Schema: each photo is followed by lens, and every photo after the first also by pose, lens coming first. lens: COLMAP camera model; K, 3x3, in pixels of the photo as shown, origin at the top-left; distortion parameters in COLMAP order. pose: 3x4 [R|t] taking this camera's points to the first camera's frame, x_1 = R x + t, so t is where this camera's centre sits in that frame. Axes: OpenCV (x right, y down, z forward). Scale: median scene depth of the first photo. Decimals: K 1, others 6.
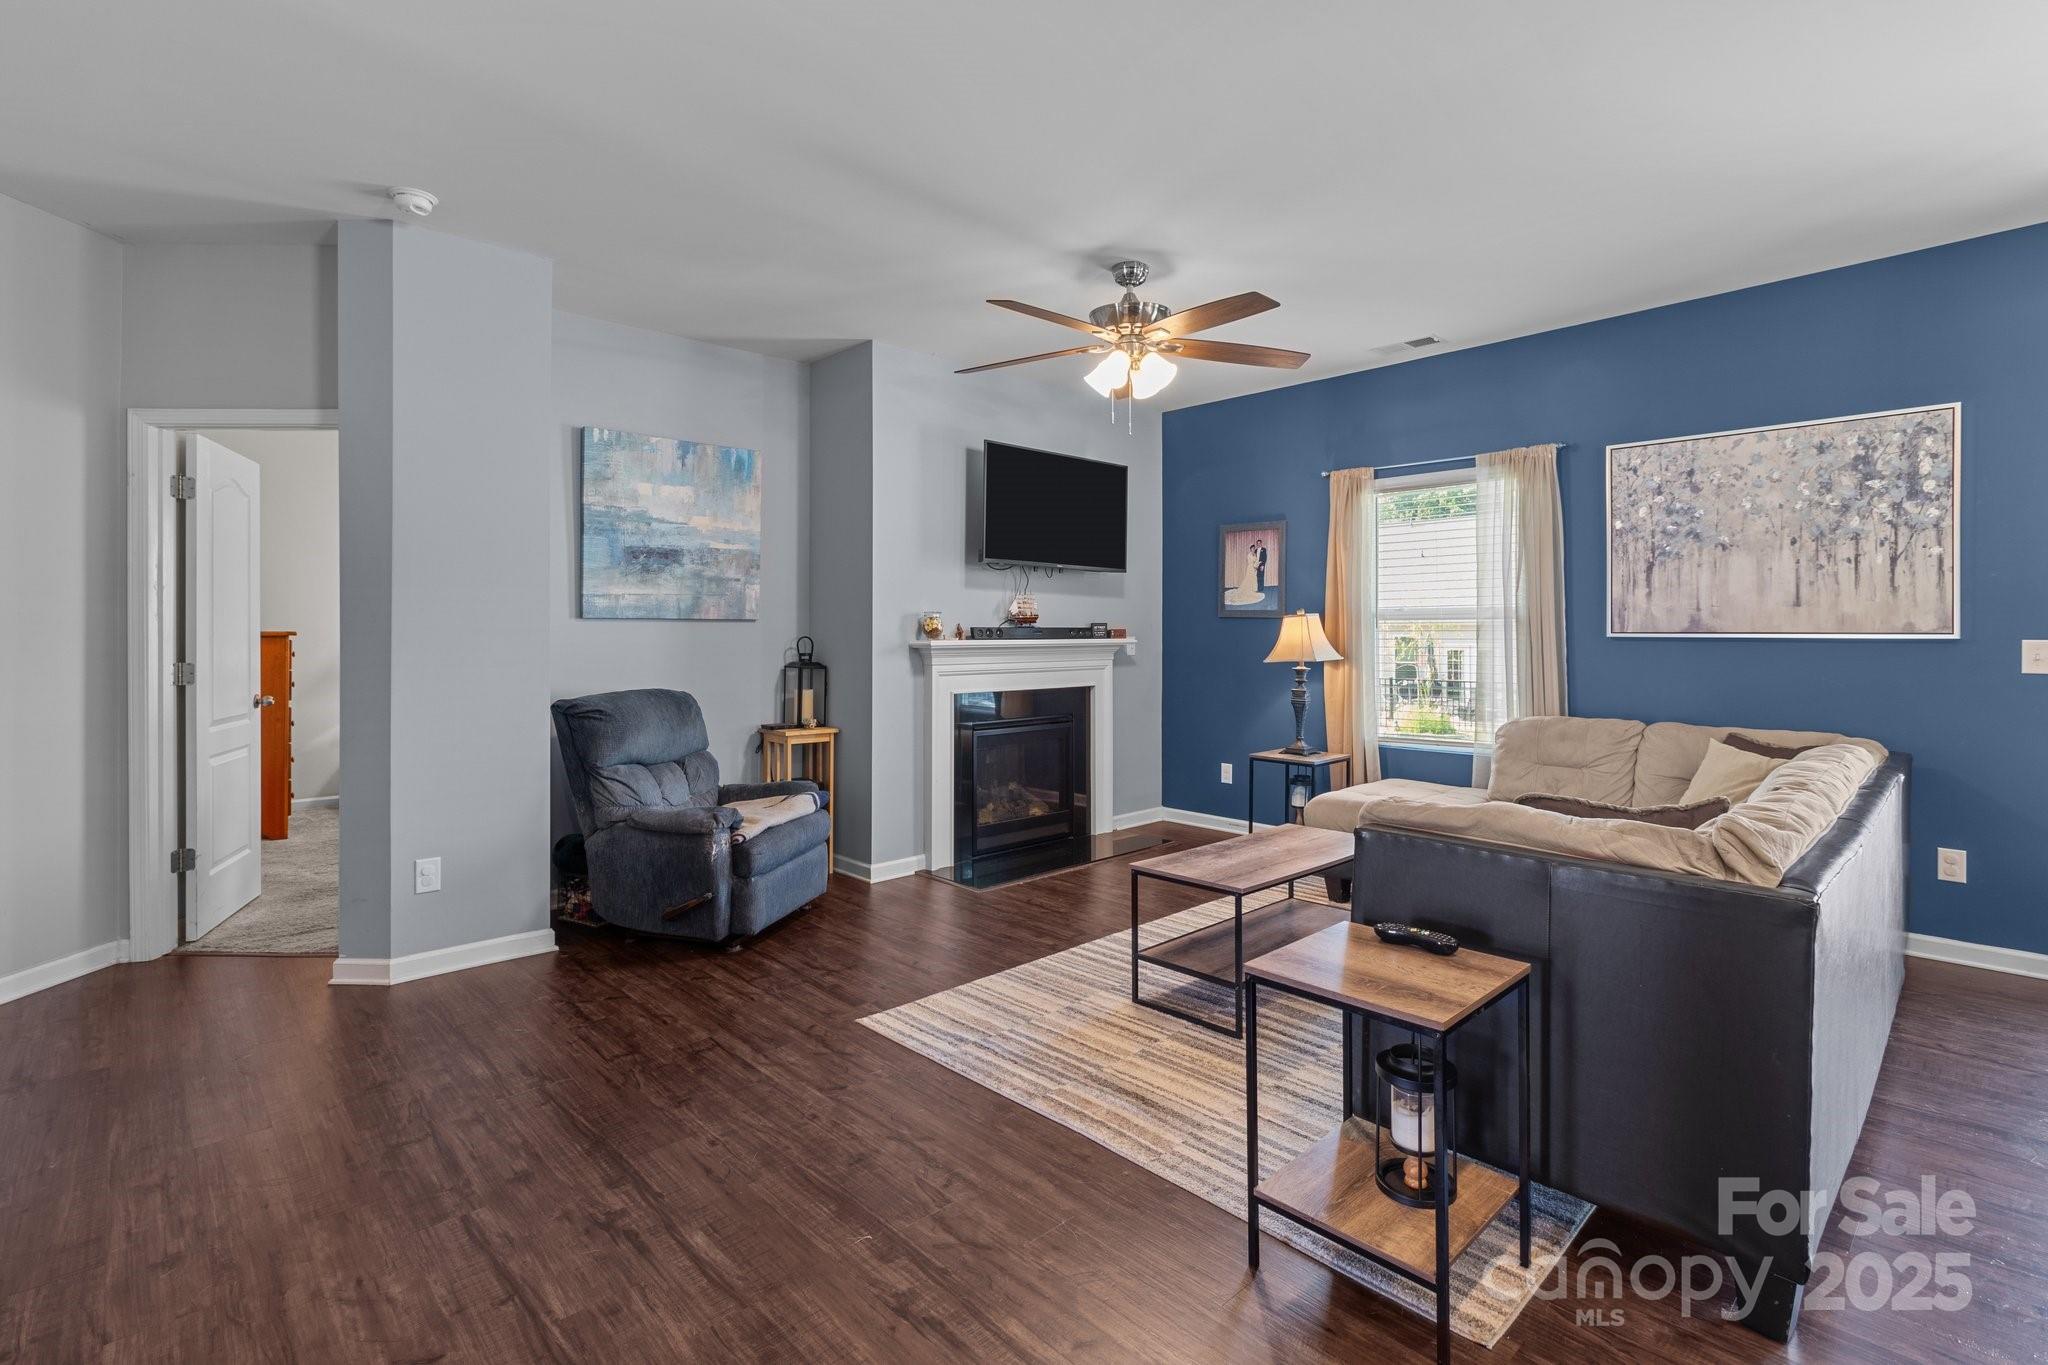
lens RADIAL K [[948.7, 0, 1040.6], [0, 948.7, 639.4], [0, 0, 1]] dist [-0.002898, 0.000539]
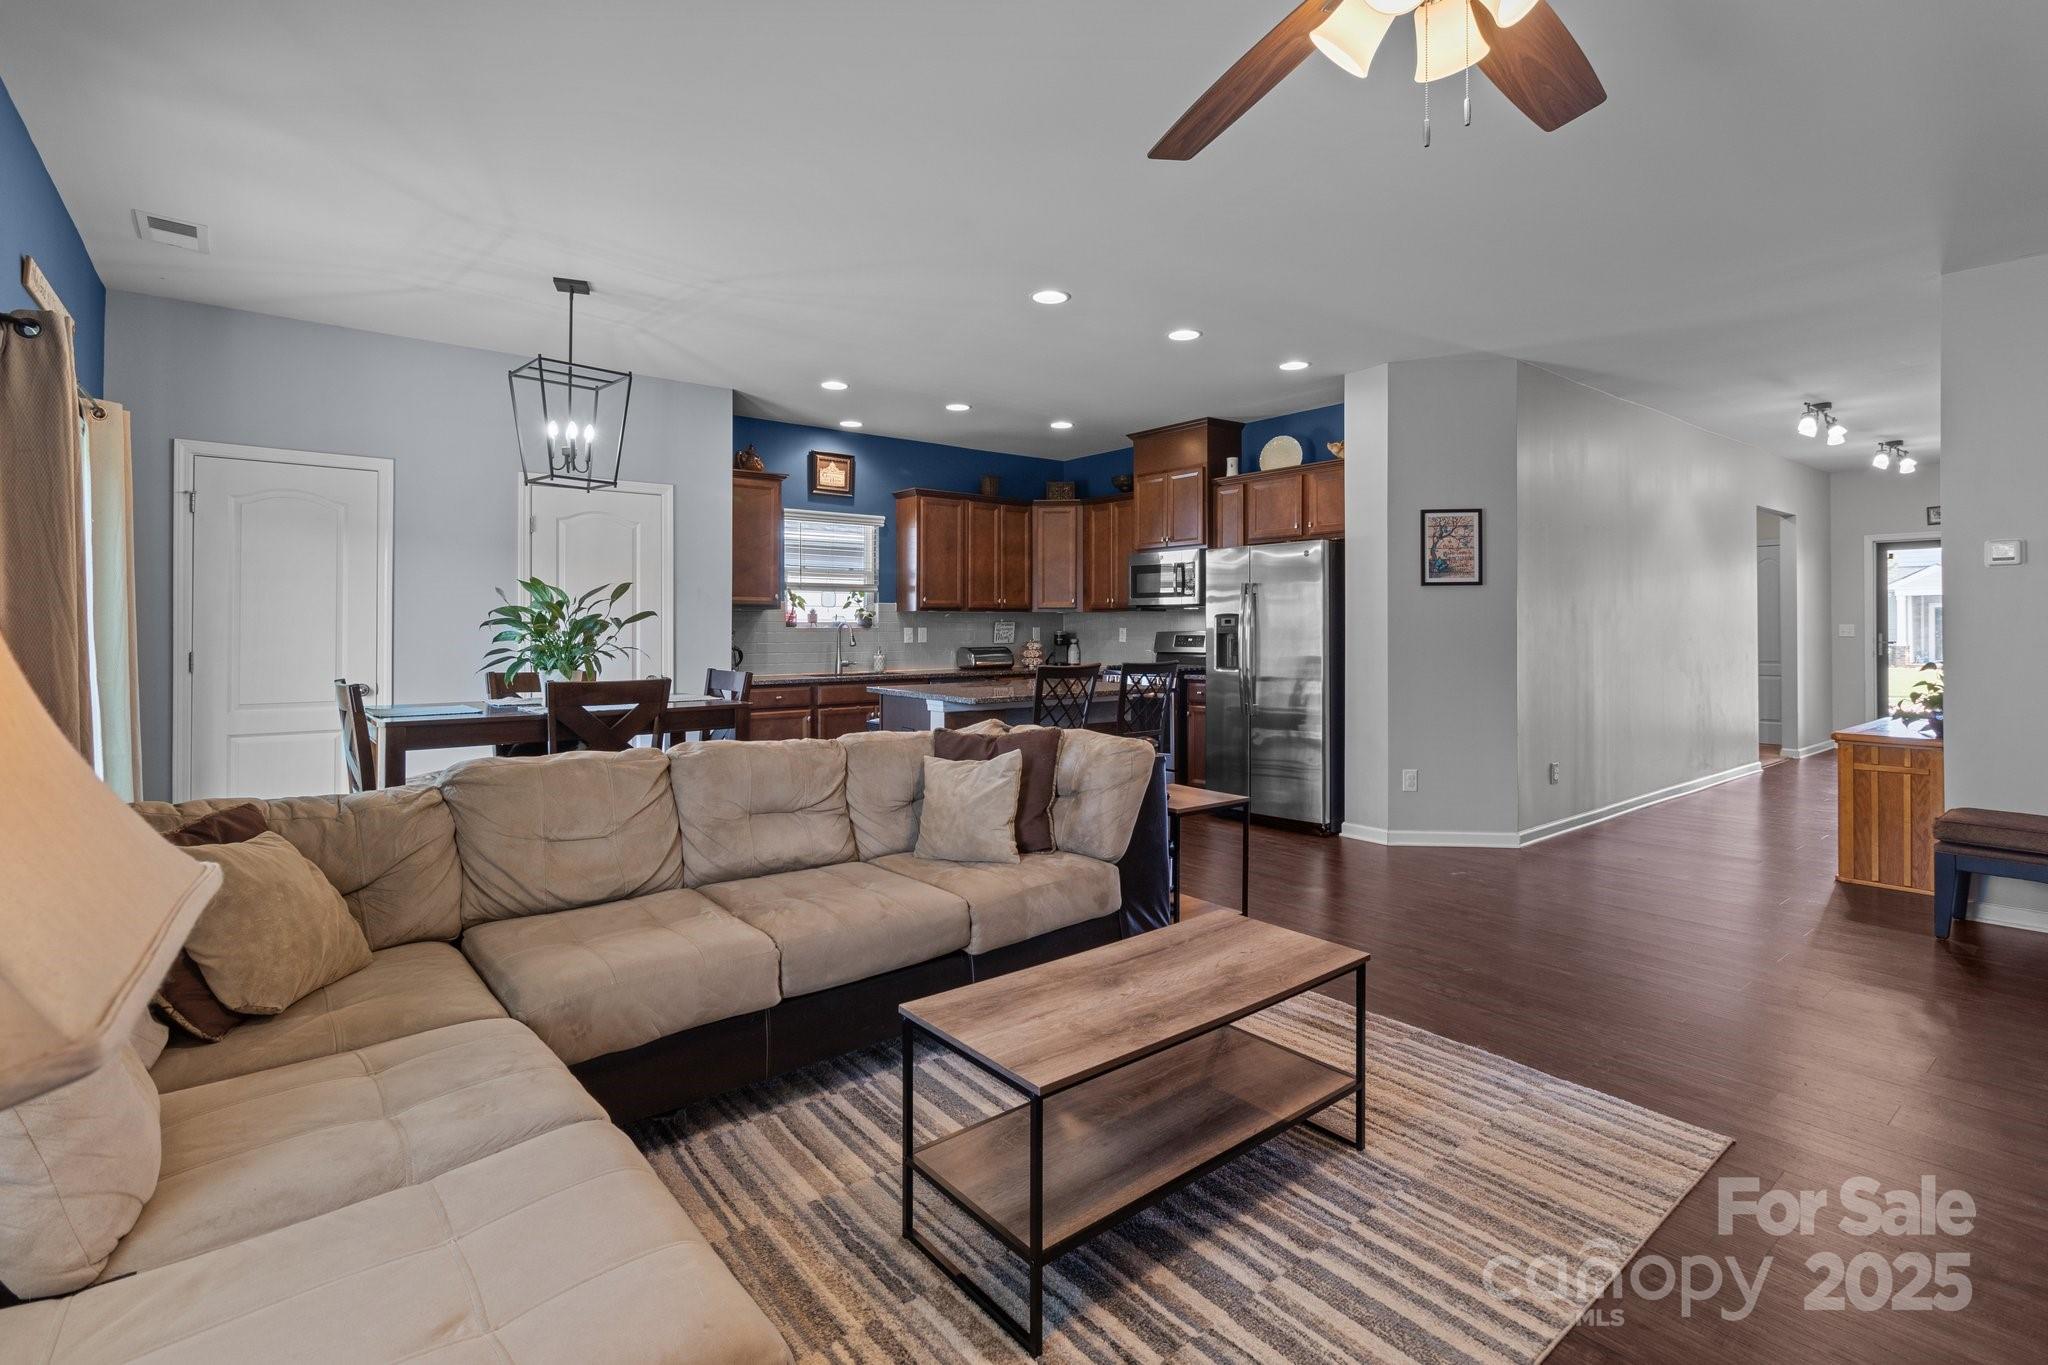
lens RADIAL K [[958.3, 0, 1036.0], [0, 958.3, 626.4], [0, 0, 1]] dist [-0.000236, 0.000099]
pose [[-0.995808, 0.001245, 0.091457, 0.197890], [0.001675, 0.999988, 0.004632, -0.005311], [-0.091450, 0.004766, -0.995798, 1.249315]]
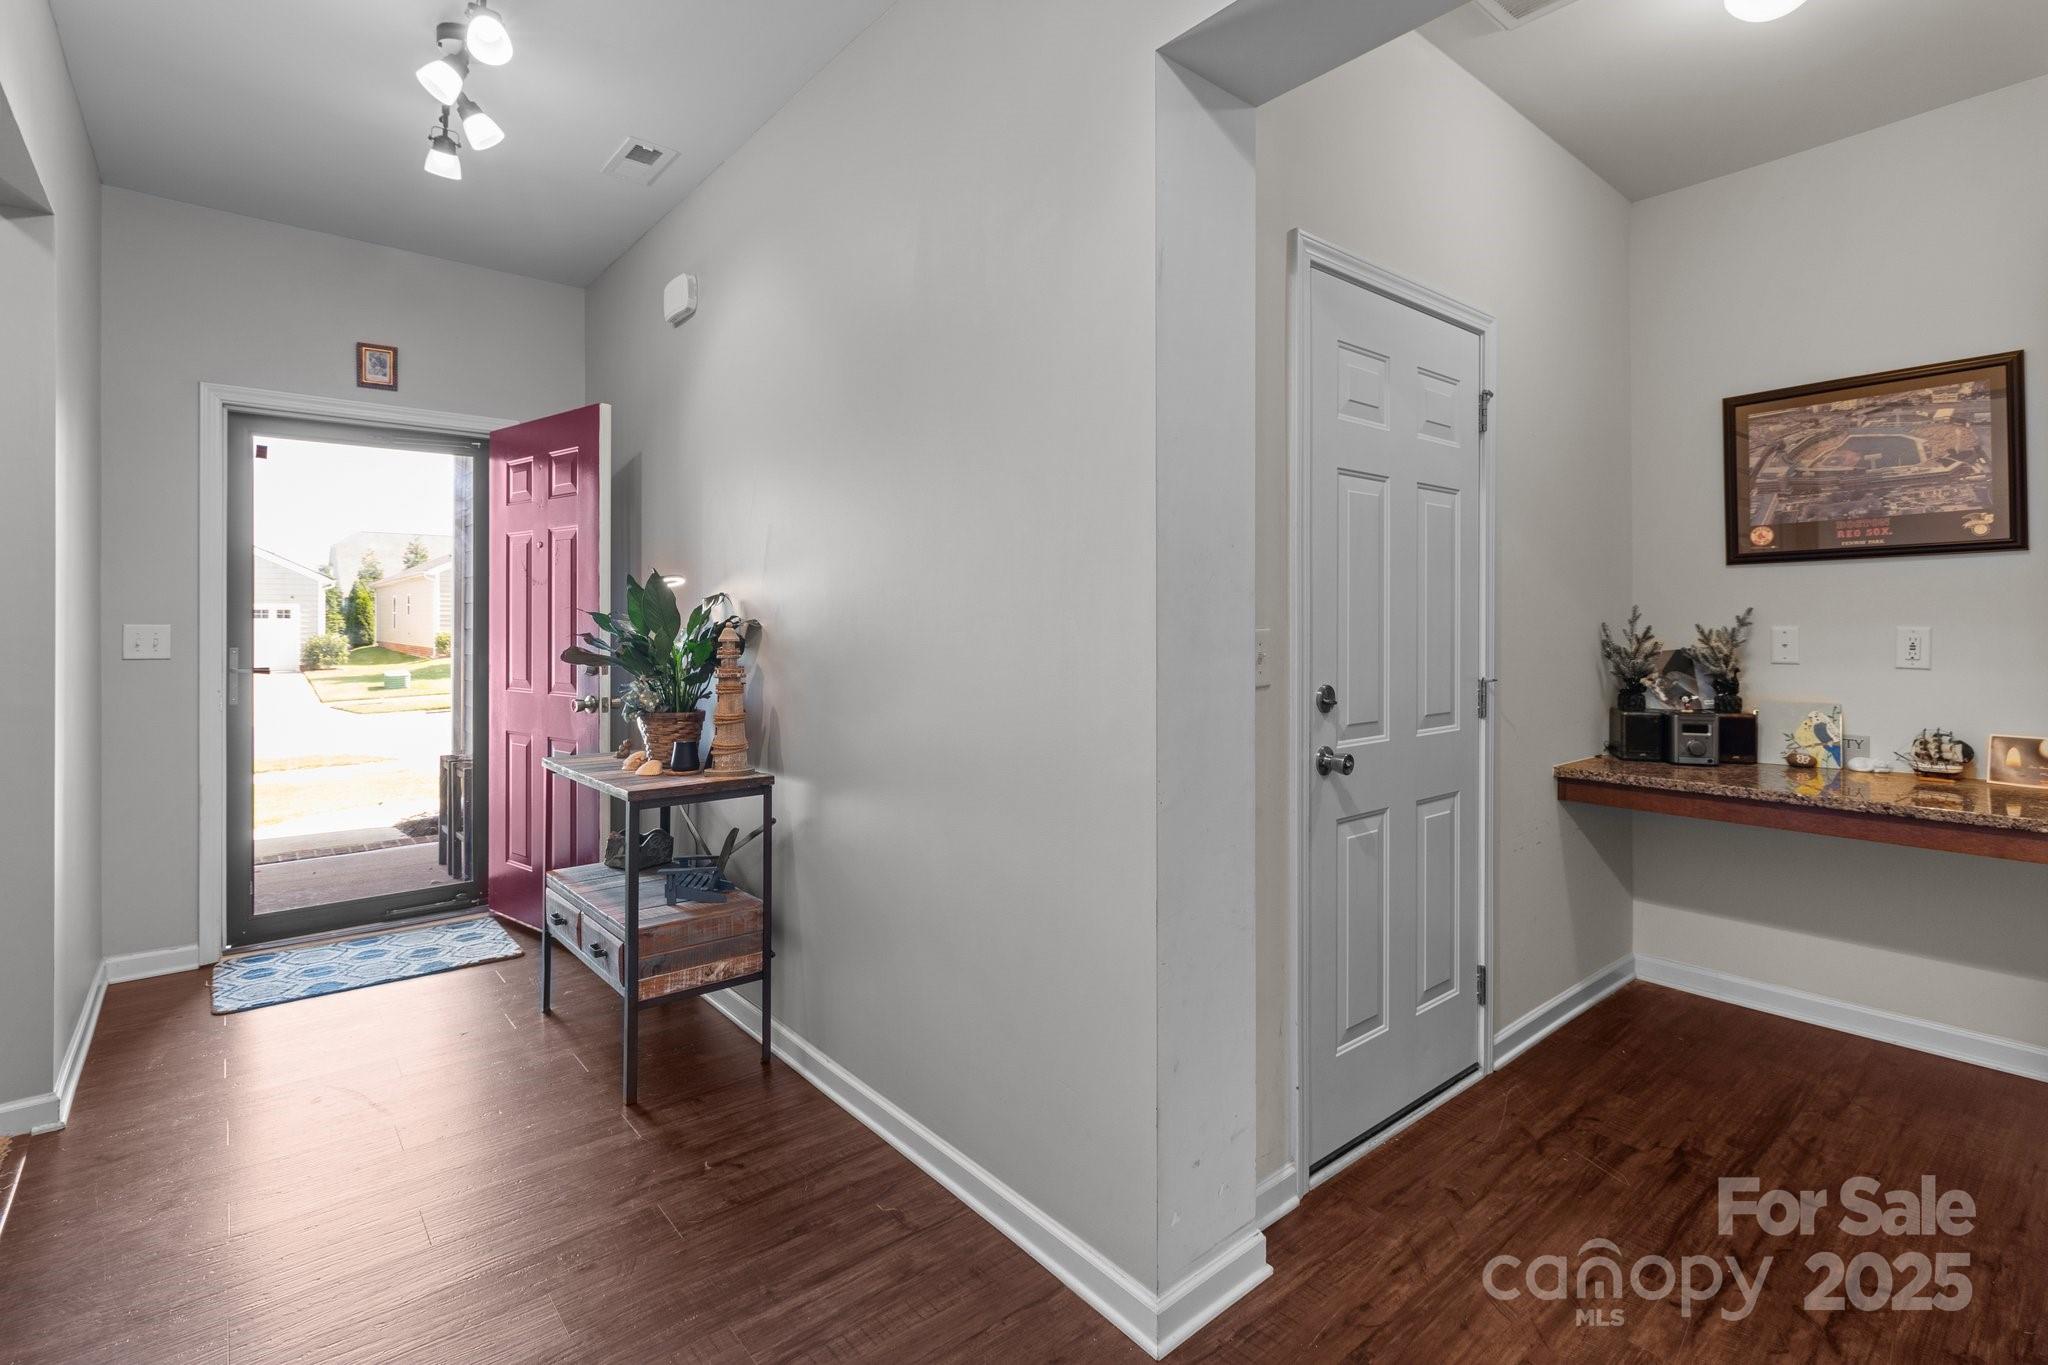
lens RADIAL K [[957.5, 0, 1044.5], [0, 957.5, 620.8], [0, 0, 1]] dist [0.000031, 0.000352]
pose [[-0.059961, 0.000205, -0.998201, -0.691399], [-0.004622, 0.999989, 0.000483, -0.003276], [0.998190, 0.004642, -0.059959, -0.290336]]
